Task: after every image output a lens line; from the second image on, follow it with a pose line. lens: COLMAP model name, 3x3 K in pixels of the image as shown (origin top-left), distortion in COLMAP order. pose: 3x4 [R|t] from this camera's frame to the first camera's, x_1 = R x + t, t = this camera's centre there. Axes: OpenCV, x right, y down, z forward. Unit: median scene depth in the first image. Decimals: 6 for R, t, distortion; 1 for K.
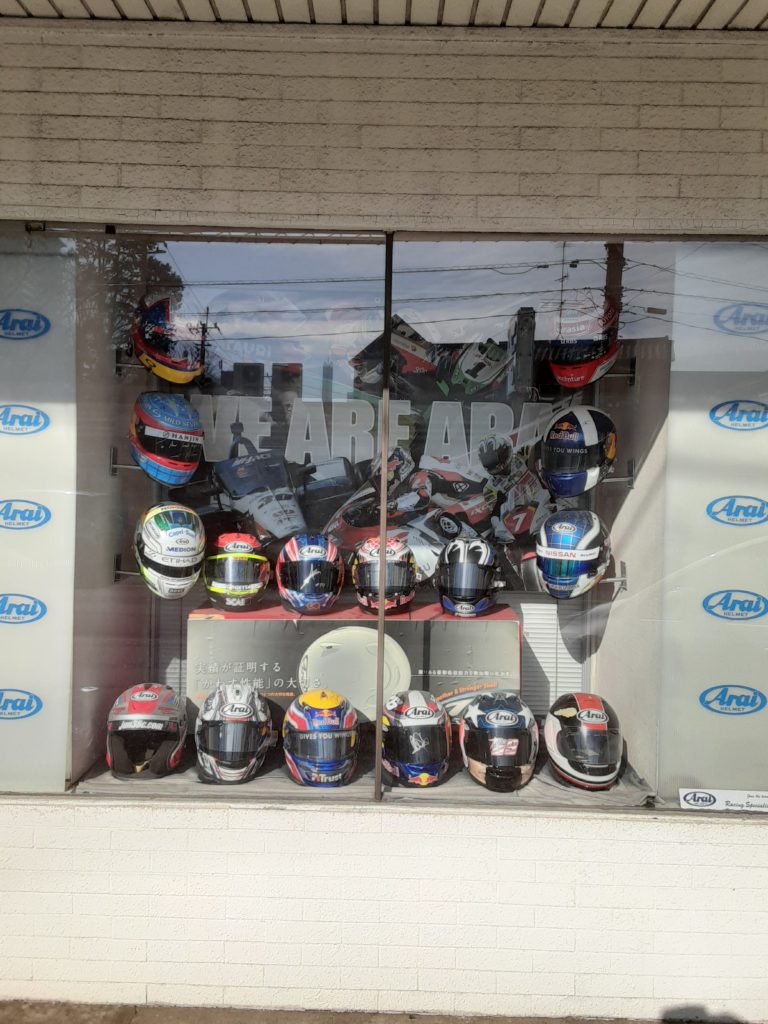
lens RADIAL K [[871.8, 0, 374.4], [0, 871.8, 512.3], [0, 0, 1]] dist [0.138447, -0.202096]
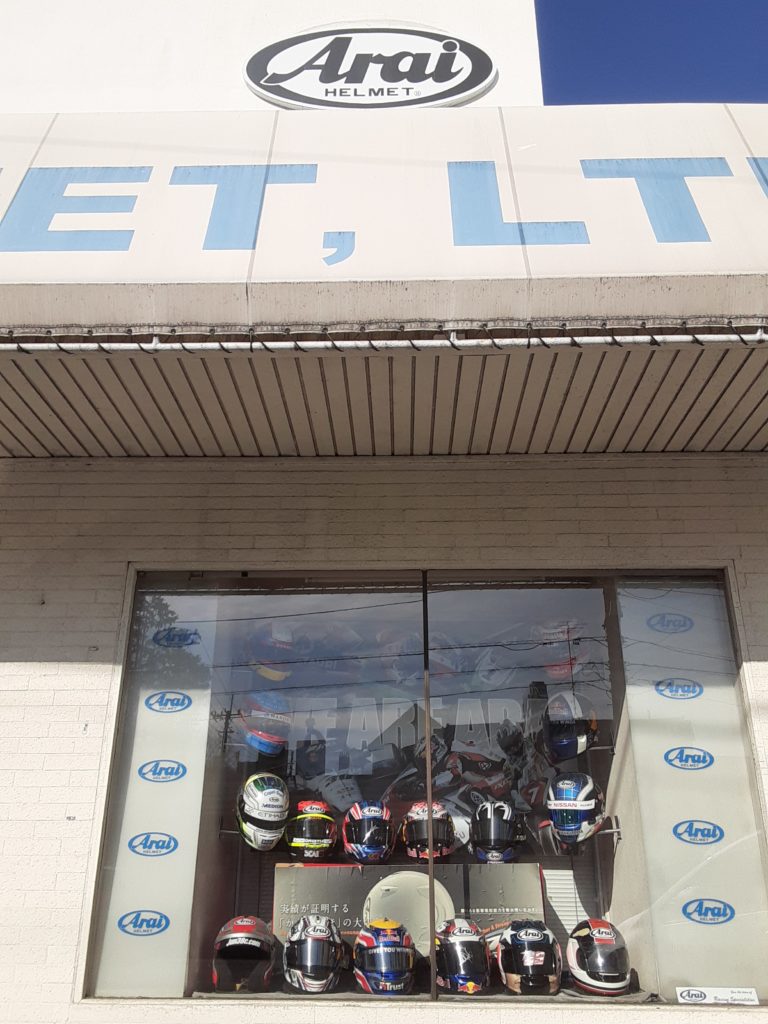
lens RADIAL K [[871.8, 0, 374.4], [0, 871.8, 512.3], [0, 0, 1]] dist [0.138447, -0.202096]
pose [[0.999625, -0.023423, -0.014173, -0.043041], [0.015231, 0.905975, -0.423056, 0.217707], [0.022749, 0.422682, 0.905993, -0.396249]]
